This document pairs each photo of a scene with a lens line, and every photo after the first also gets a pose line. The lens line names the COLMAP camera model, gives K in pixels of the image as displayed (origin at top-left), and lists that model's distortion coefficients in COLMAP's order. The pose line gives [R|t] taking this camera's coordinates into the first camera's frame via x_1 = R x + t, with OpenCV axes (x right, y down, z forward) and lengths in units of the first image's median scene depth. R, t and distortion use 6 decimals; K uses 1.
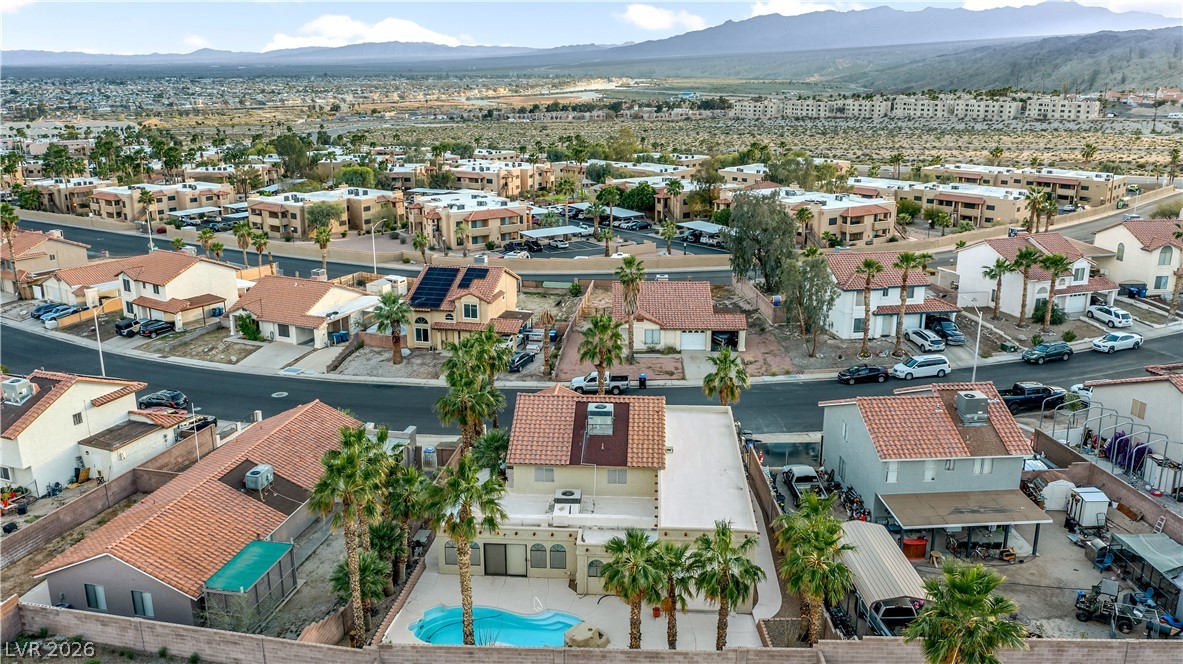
lens RADIAL K [[924.7, 0, 595.3], [0, 924.7, 337.5], [0, 0, 1]] dist [-0.017369, 0.011354]
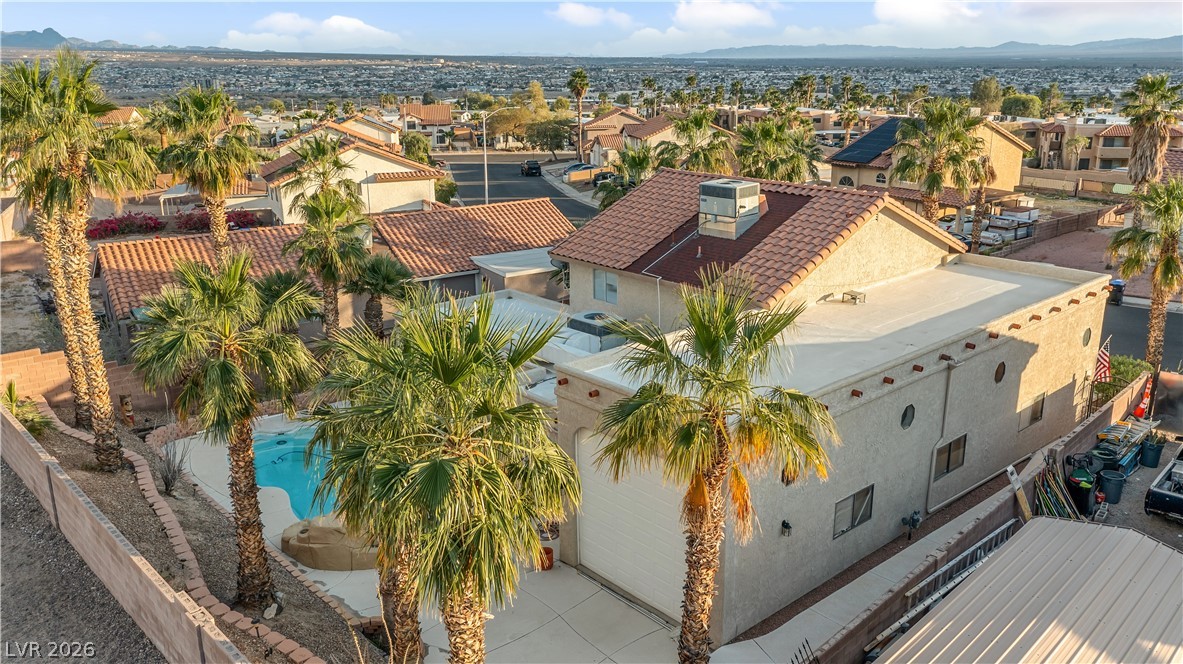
lens RADIAL K [[924.7, 0, 596.6], [0, 924.7, 332.8], [0, 0, 1]] dist [-0.017369, 0.011354]
pose [[0.710611, 0.193309, -0.676508, 0.313461], [-0.187665, 0.978758, 0.082549, 0.127161], [0.678095, 0.068297, 0.731794, 0.585651]]
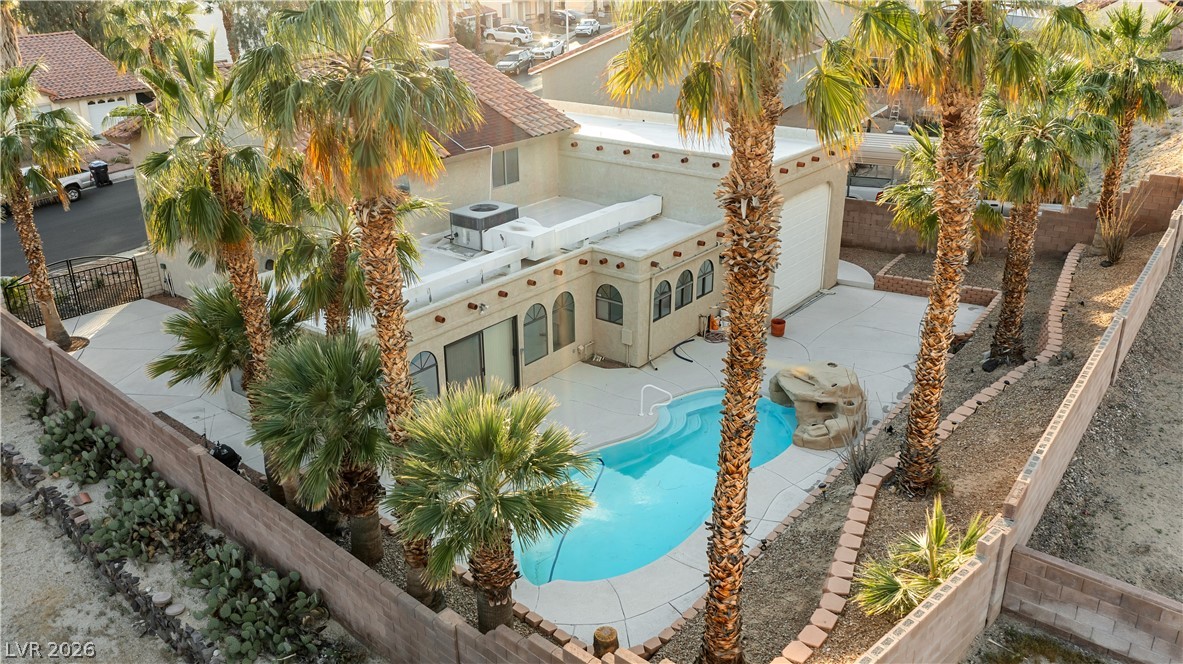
lens RADIAL K [[924.7, 0, 586.5], [0, 924.7, 332.5], [0, 0, 1]] dist [-0.017369, 0.011354]
pose [[0.573313, -0.320725, 0.753954, -0.351545], [0.240922, 0.945511, 0.219013, 0.131944], [-0.783115, 0.056081, 0.619344, 0.643995]]
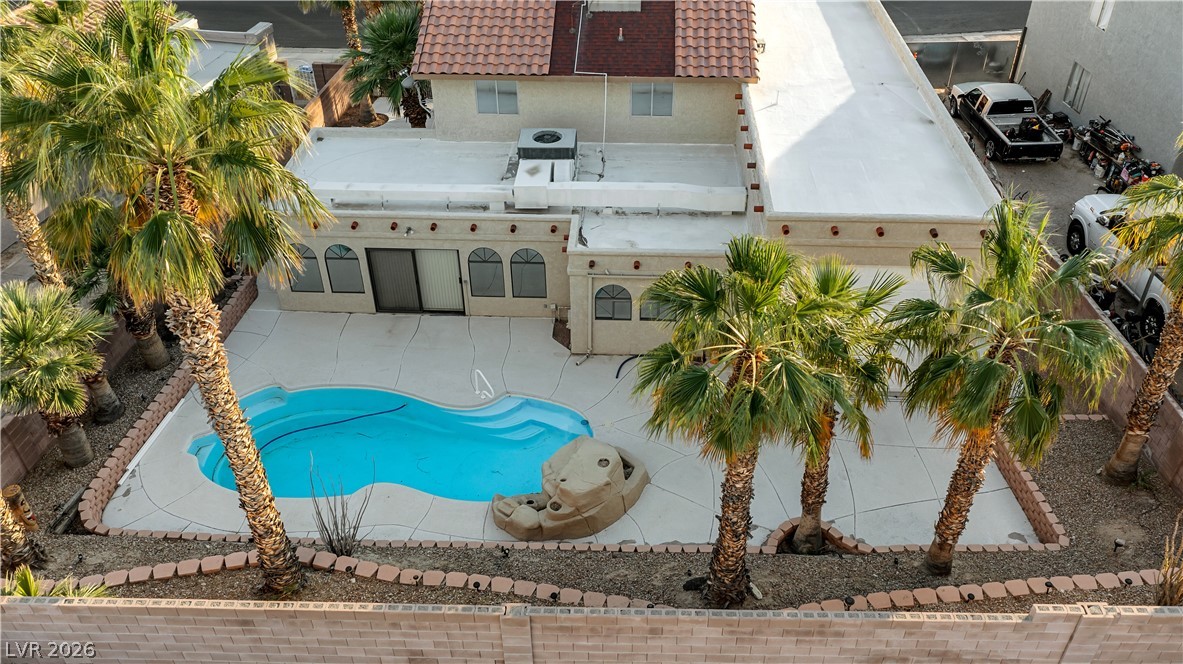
lens RADIAL K [[924.7, 0, 592.3], [0, 924.7, 329.5], [0, 0, 1]] dist [-0.017369, 0.011354]
pose [[0.999911, -0.013335, -0.000665, -0.007740], [0.012724, 0.936661, 0.350006, 0.092695], [-0.004044, -0.349984, 0.936747, 0.508430]]
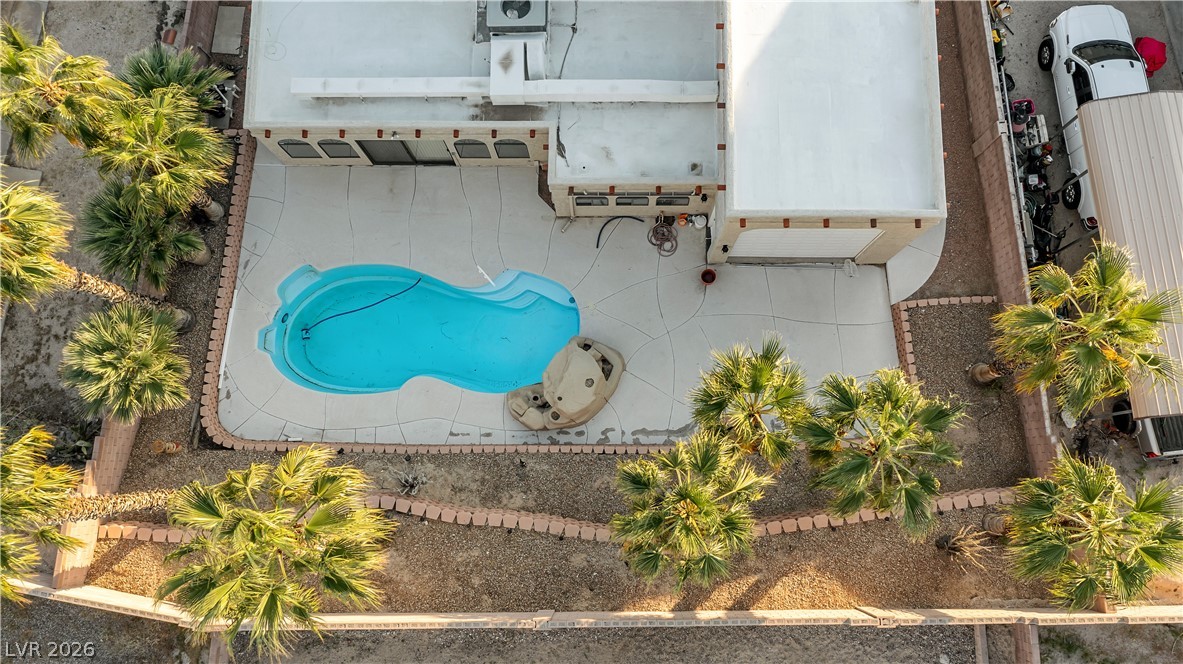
lens RADIAL K [[924.7, 0, 593.4], [0, 924.7, 318.2], [0, 0, 1]] dist [-0.017369, 0.011354]
pose [[0.998463, -0.053013, -0.016164, 0.005993], [0.037960, 0.441622, 0.896398, -0.150887], [-0.040383, -0.895634, 0.442956, 0.637498]]
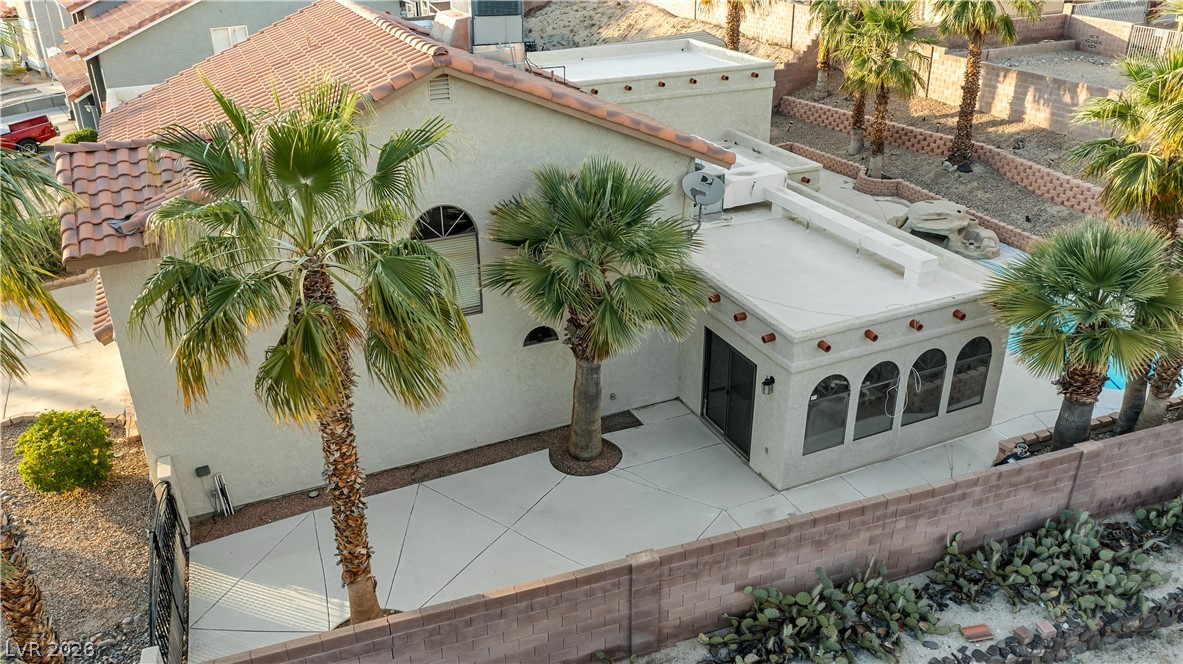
lens RADIAL K [[924.7, 0, 589.0], [0, 924.7, 329.3], [0, 0, 1]] dist [-0.017369, 0.011354]
pose [[-0.466065, -0.384802, 0.796688, -0.334703], [0.257476, 0.802502, 0.538234, 0.000870], [-0.846457, 0.455980, -0.274941, 1.119317]]
